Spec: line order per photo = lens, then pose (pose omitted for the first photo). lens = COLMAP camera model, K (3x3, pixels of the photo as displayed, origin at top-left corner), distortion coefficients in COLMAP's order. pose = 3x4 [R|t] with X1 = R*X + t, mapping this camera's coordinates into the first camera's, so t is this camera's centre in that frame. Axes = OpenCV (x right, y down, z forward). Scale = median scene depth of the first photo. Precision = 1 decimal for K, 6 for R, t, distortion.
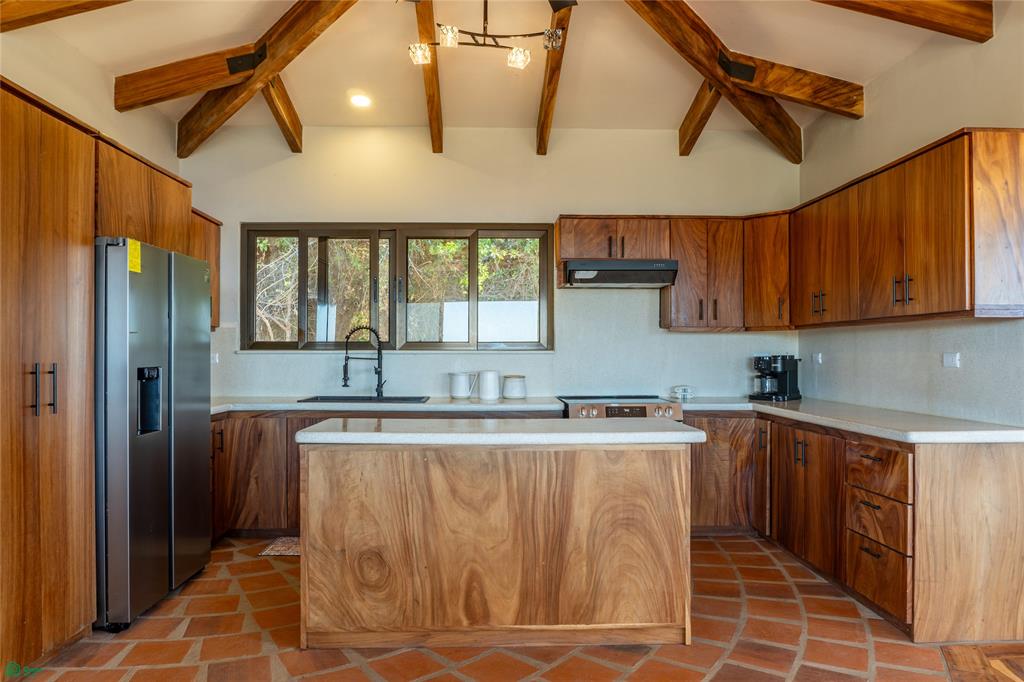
lens RADIAL K [[694.7, 0, 510.1], [0, 694.7, 347.6], [0, 0, 1]] dist [-0.022044, -0.001609]
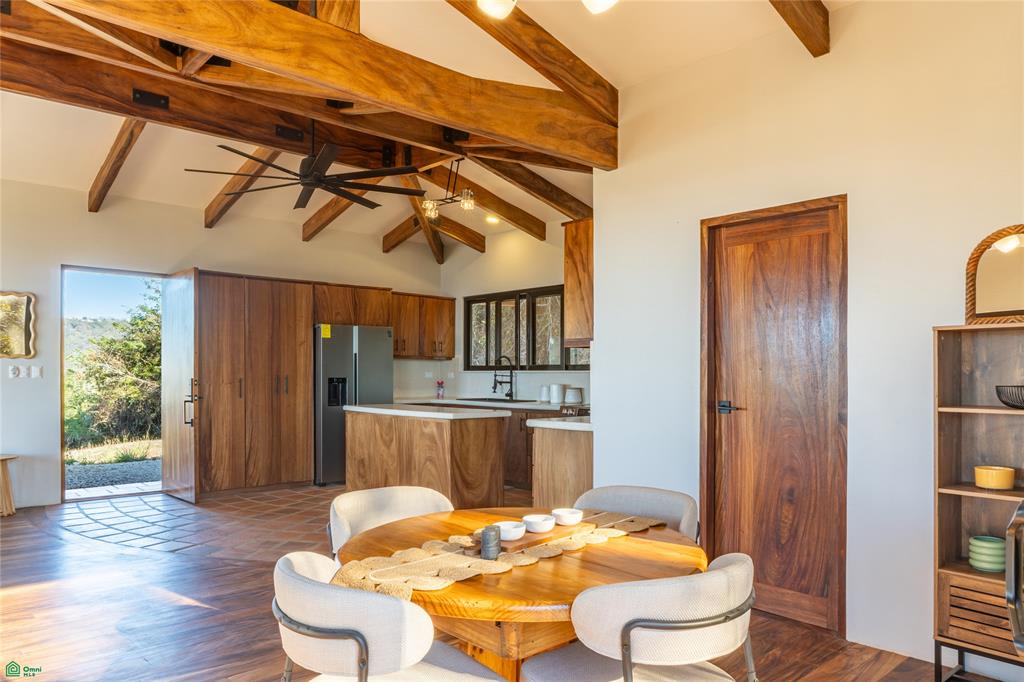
lens RADIAL K [[704.6, 0, 512.0], [0, 704.6, 375.5], [0, 0, 1]] dist [-0.007947, -0.001351]
pose [[0.656030, 0.003230, -0.754728, 1.767899], [0.002954, 0.999972, 0.006848, 0.006668], [0.754729, -0.006722, 0.656003, -0.117710]]
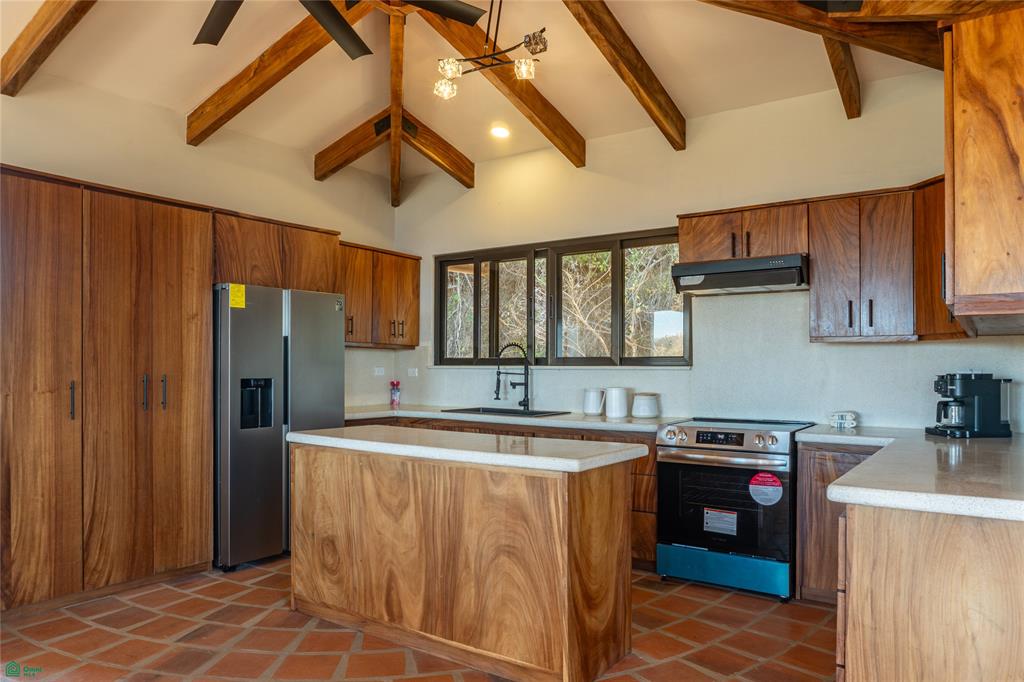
lens RADIAL K [[700.7, 0, 507.0], [0, 700.7, 363.3], [0, 0, 1]] dist [-0.022607, -0.001384]
pose [[0.796692, -0.000478, -0.604386, 0.721935], [0.001298, 0.999999, 0.000920, -0.001521], [0.604385, -0.001518, 0.796691, 0.237660]]
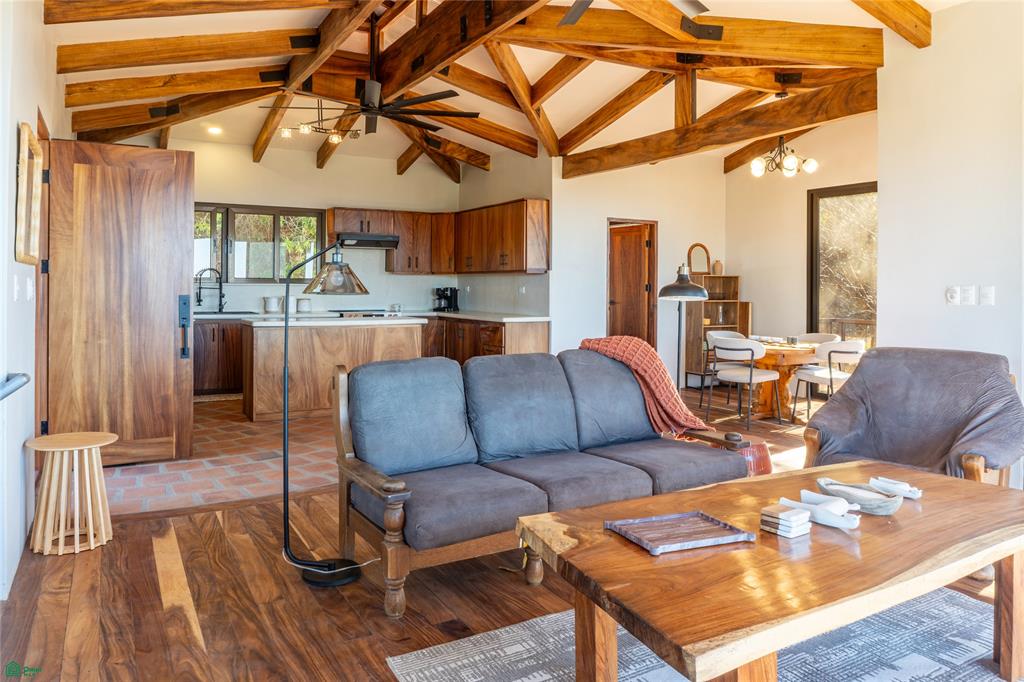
lens RADIAL K [[701.0, 0, 486.6], [0, 701.0, 285.3], [0, 0, 1]] dist [-0.018491, -0.001929]
pose [[0.896129, 0.005365, 0.443761, -0.600666], [-0.009589, 0.999928, 0.007275, -0.015136], [-0.443690, -0.010774, 0.896116, -1.242924]]
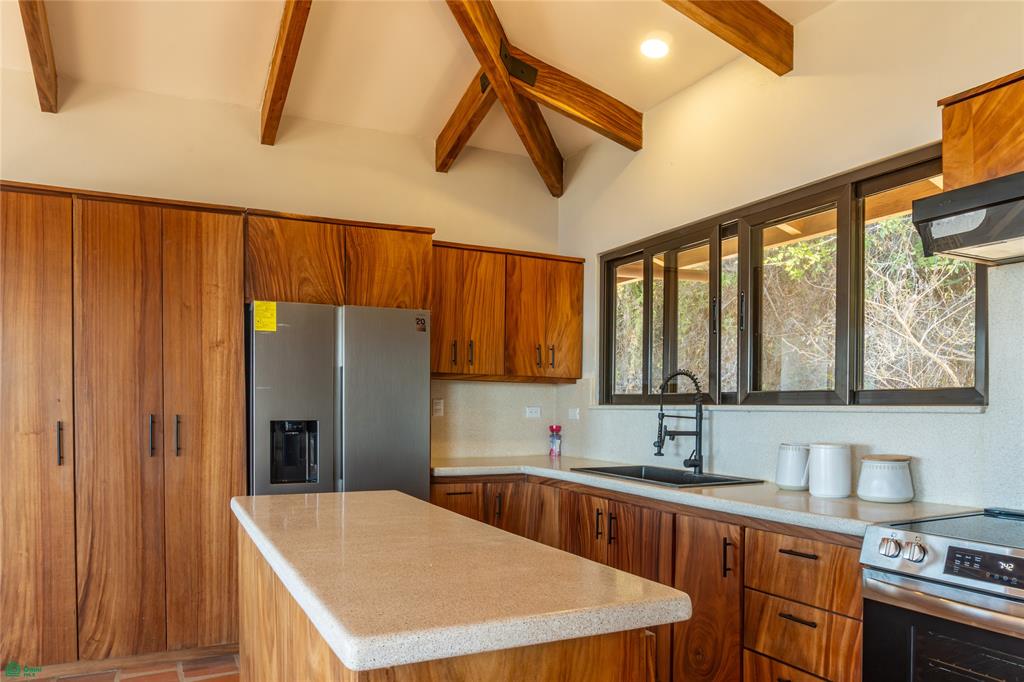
lens RADIAL K [[704.2, 0, 470.9], [0, 704.2, 416.7], [0, 0, 1]] dist [-0.022684, -0.000307]
pose [[0.382958, 0.017031, -0.923609, 0.605361], [0.000880, 0.999823, 0.018802, 0.003272], [0.923766, -0.008013, 0.382875, 0.902097]]
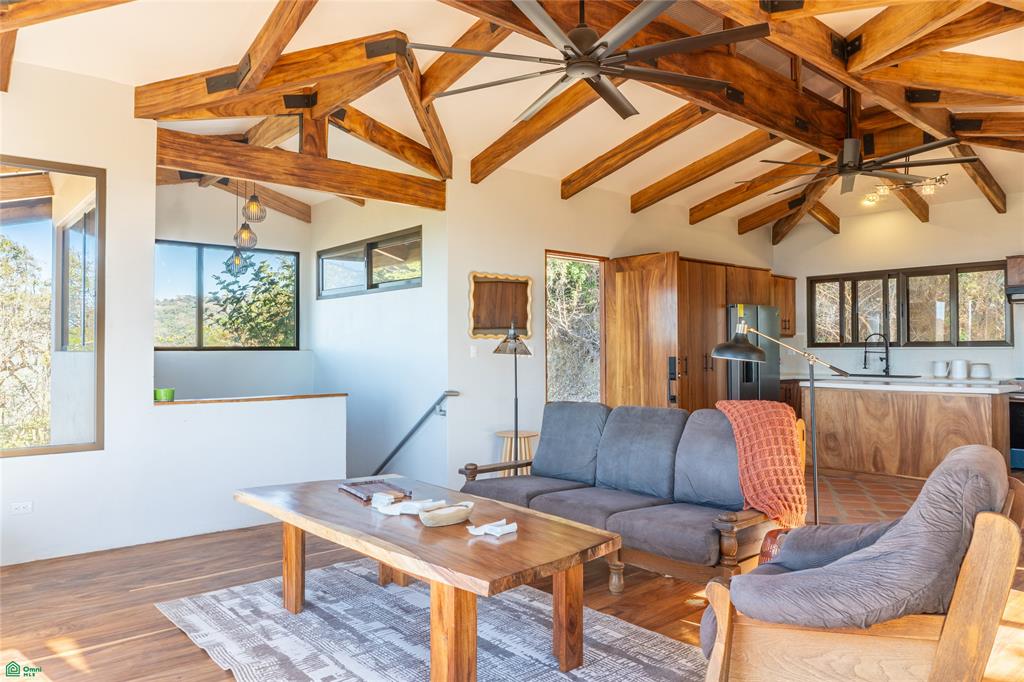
lens RADIAL K [[701.8, 0, 512.0], [0, 701.8, 341.0], [0, 0, 1]] dist [-0.008191, -0.001946]
pose [[0.633584, -0.012763, -0.773569, 0.914217], [0.009452, 0.999917, -0.008756, -0.008617], [0.773616, -0.001764, 0.633652, -1.279422]]
